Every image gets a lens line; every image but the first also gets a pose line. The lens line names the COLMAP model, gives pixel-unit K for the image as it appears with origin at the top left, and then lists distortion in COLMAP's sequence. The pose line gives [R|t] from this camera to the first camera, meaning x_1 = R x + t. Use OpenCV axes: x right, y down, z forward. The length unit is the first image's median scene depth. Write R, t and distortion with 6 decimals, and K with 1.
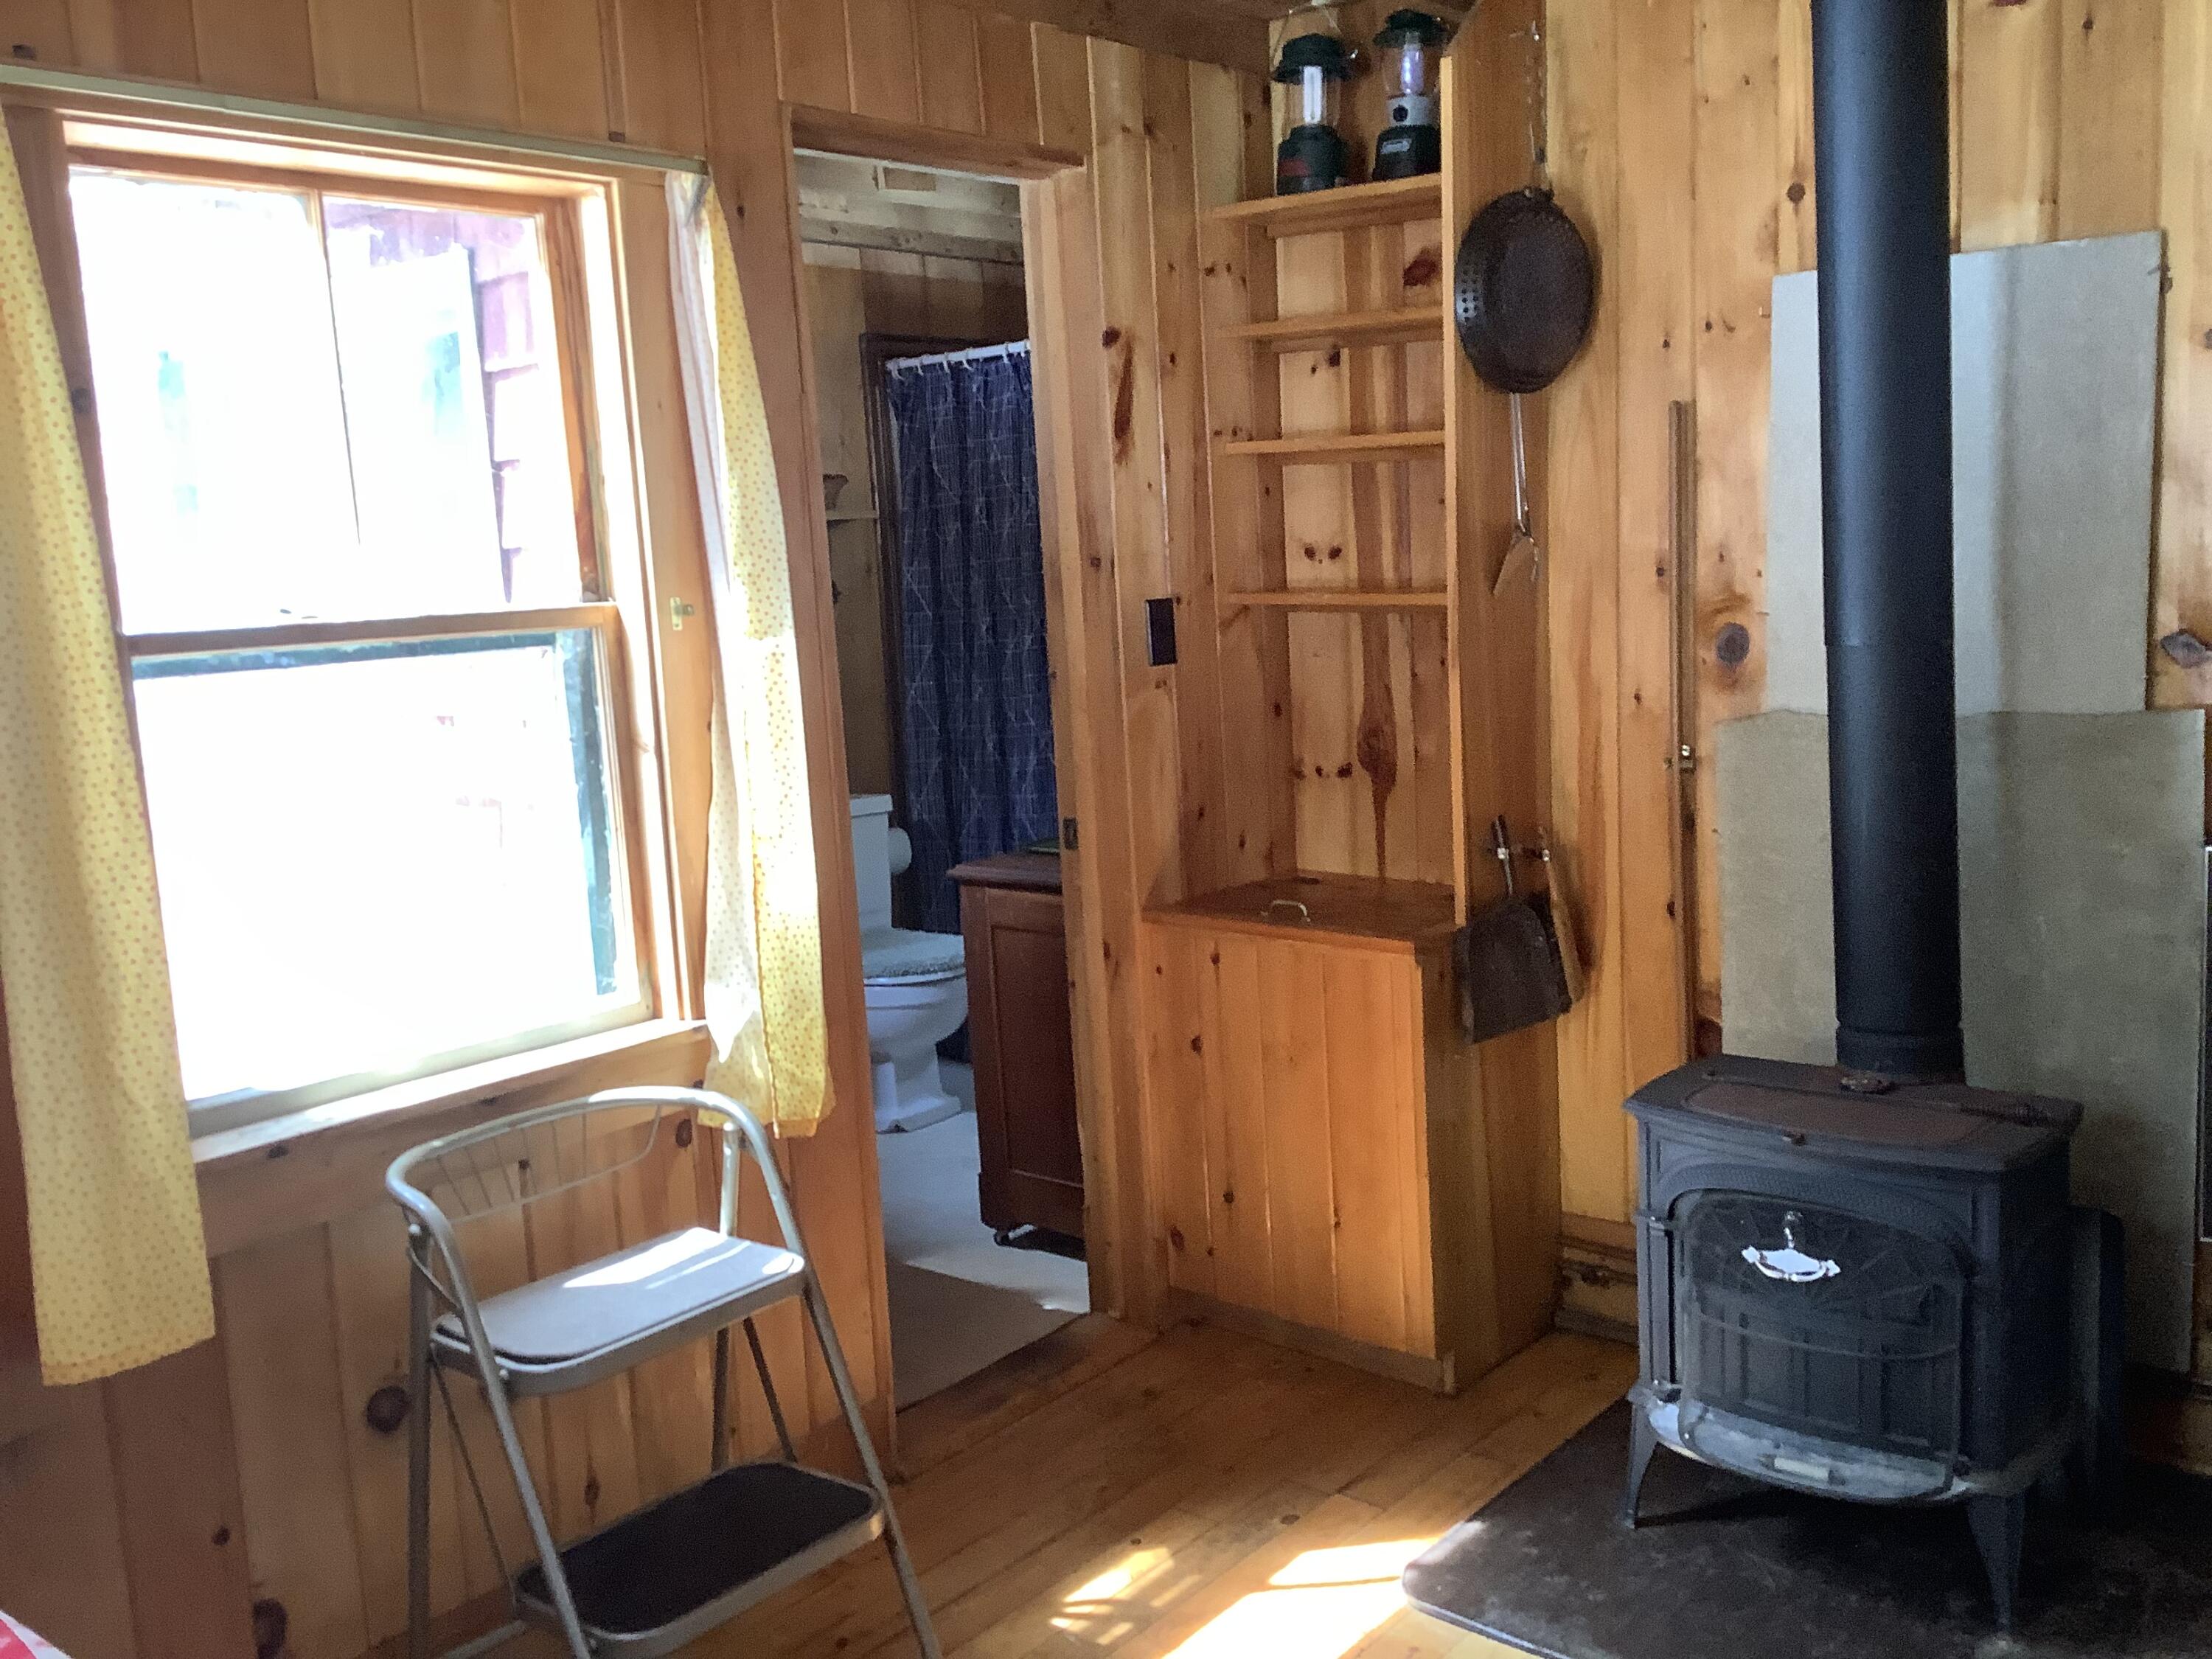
lens RADIAL K [[2001.9, 0, 1101.5], [0, 2001.9, 834.6], [0, 0, 1]] dist [0.121664, -0.209075]
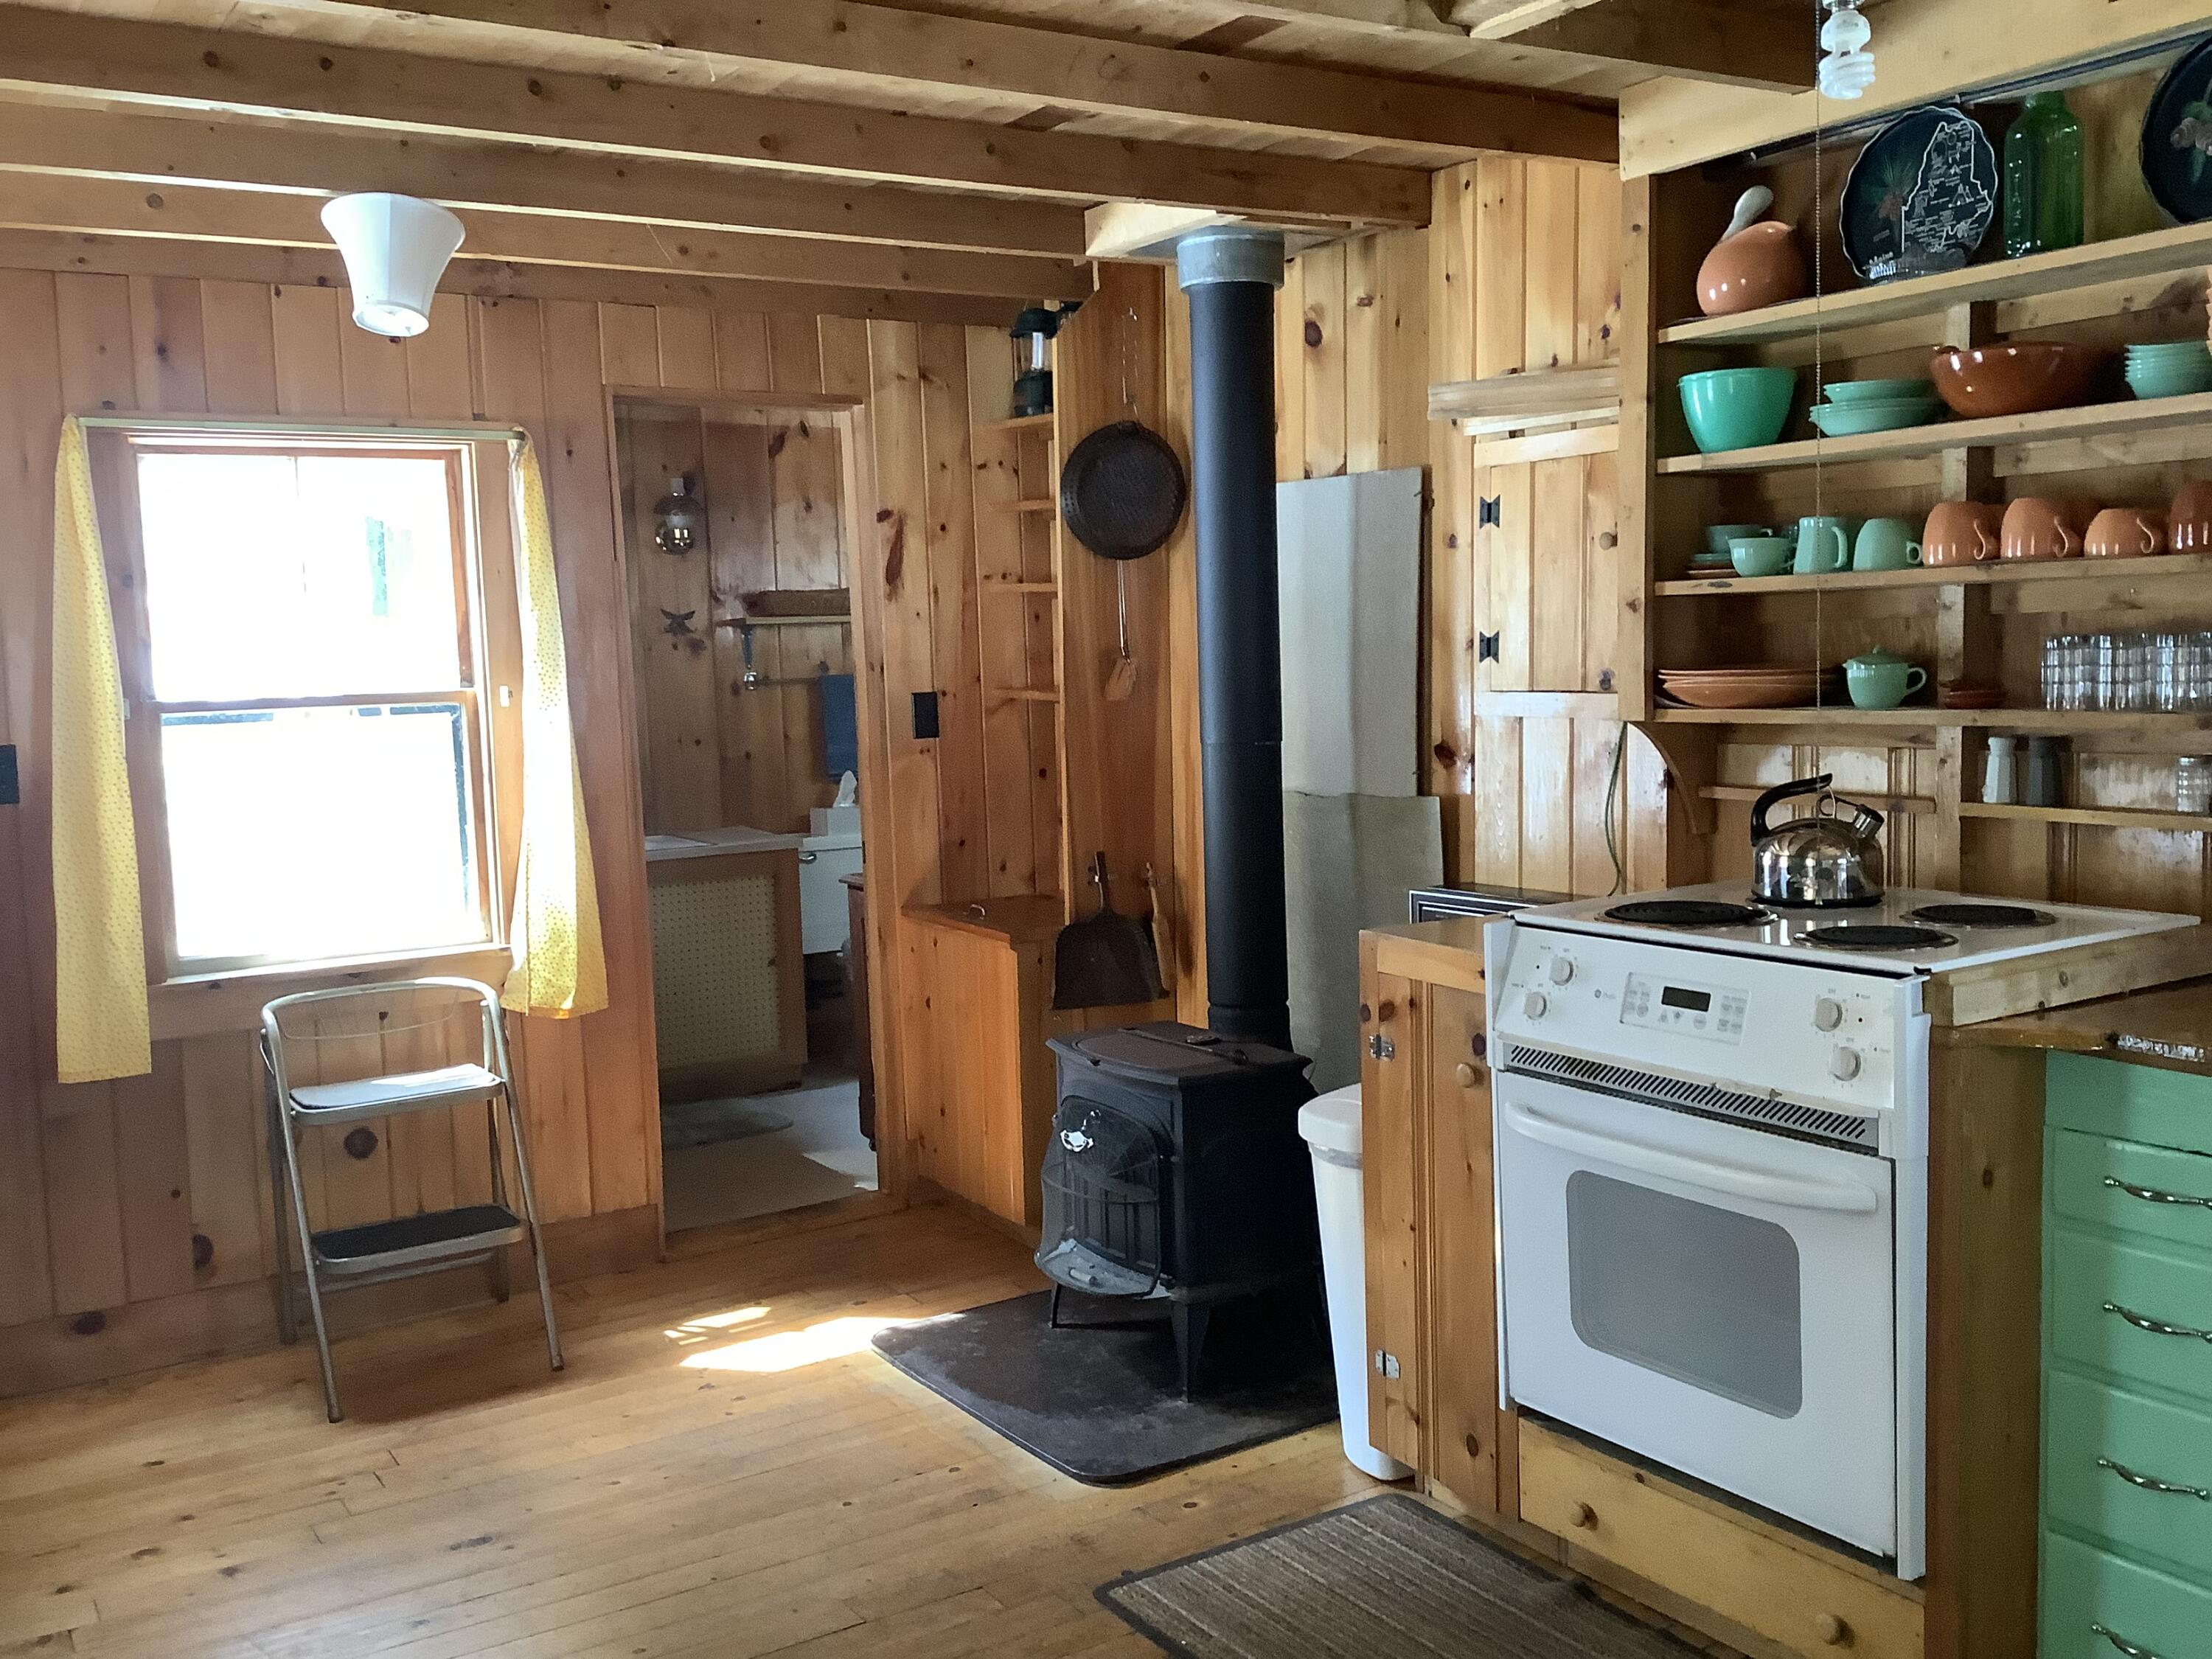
lens RADIAL K [[2032.6, 0, 1122.1], [0, 2032.6, 831.1], [0, 0, 1]] dist [0.117326, -0.228768]
pose [[0.953682, 0.049307, -0.296748, 0.619411], [-0.059092, 0.997962, -0.024092, 0.009164], [0.294955, 0.040511, 0.954652, -0.361476]]
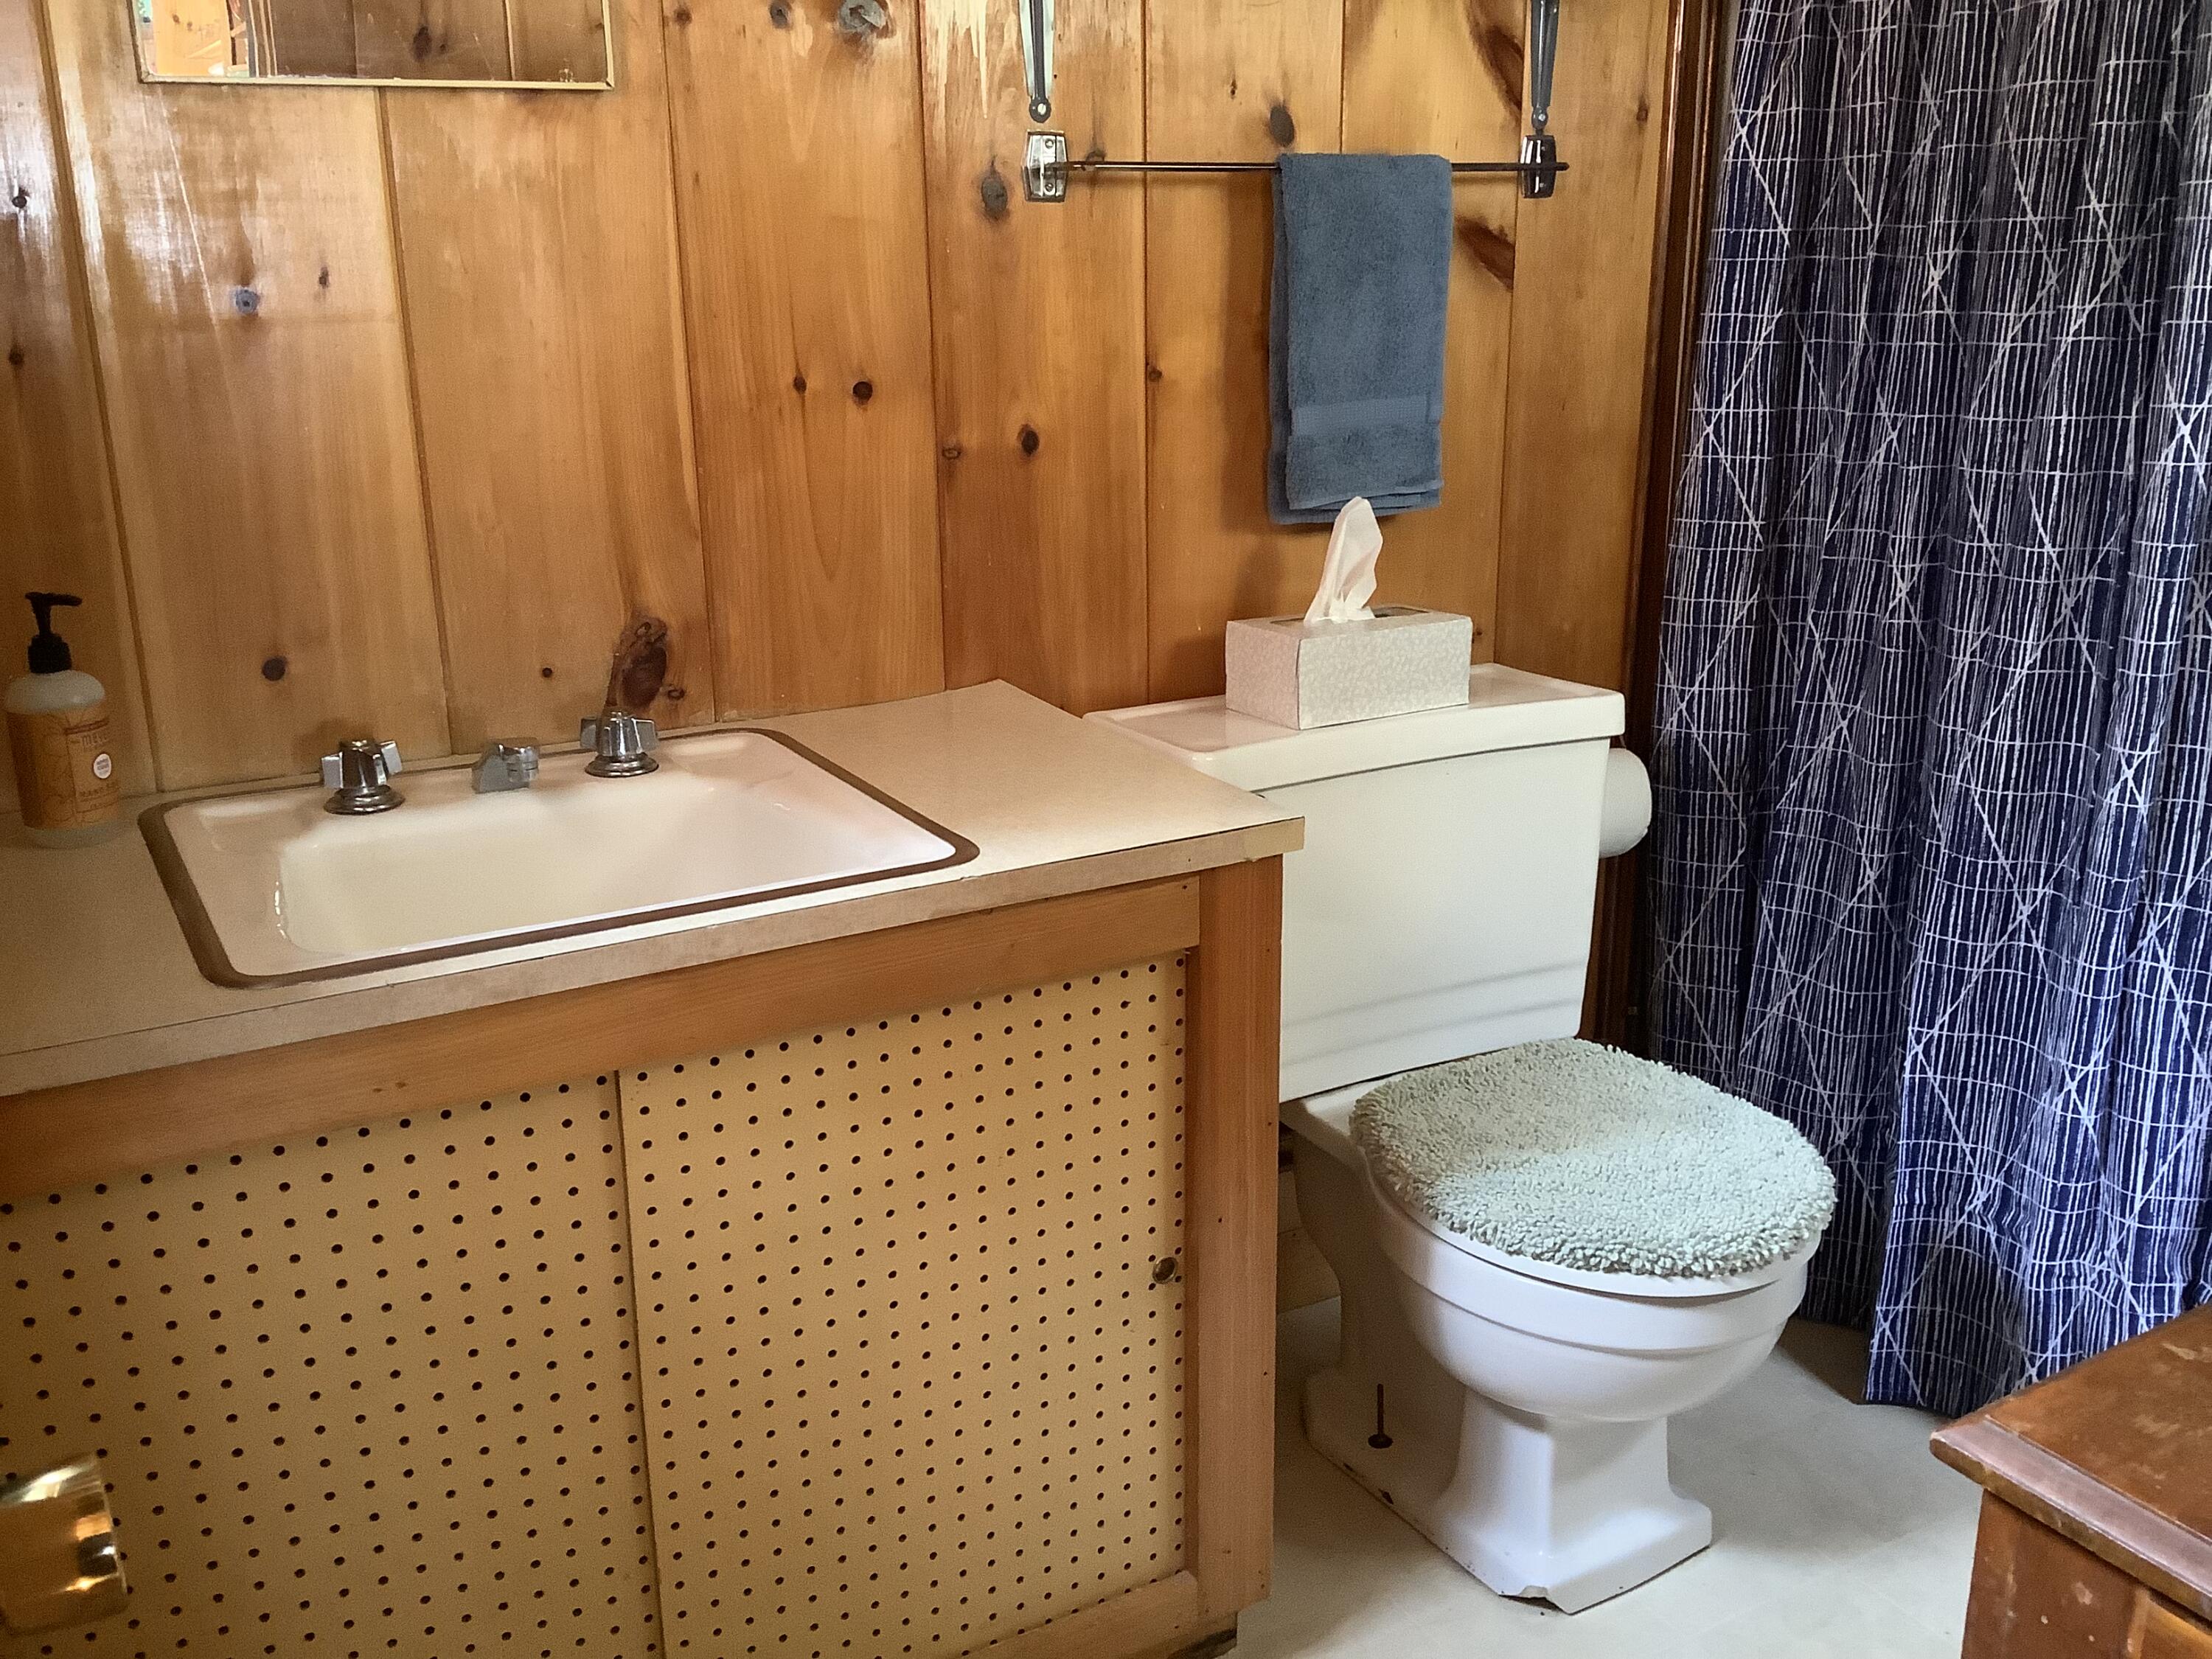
lens RADIAL K [[1989.7, 0, 1106.0], [0, 1989.7, 829.5], [0, 0, 1]] dist [0.101483, -0.224371]
pose [[0.941434, 0.136552, -0.308310, -0.115005], [-0.084022, 0.980491, 0.177701, -0.085044], [0.326561, -0.141389, 0.934541, 0.896007]]
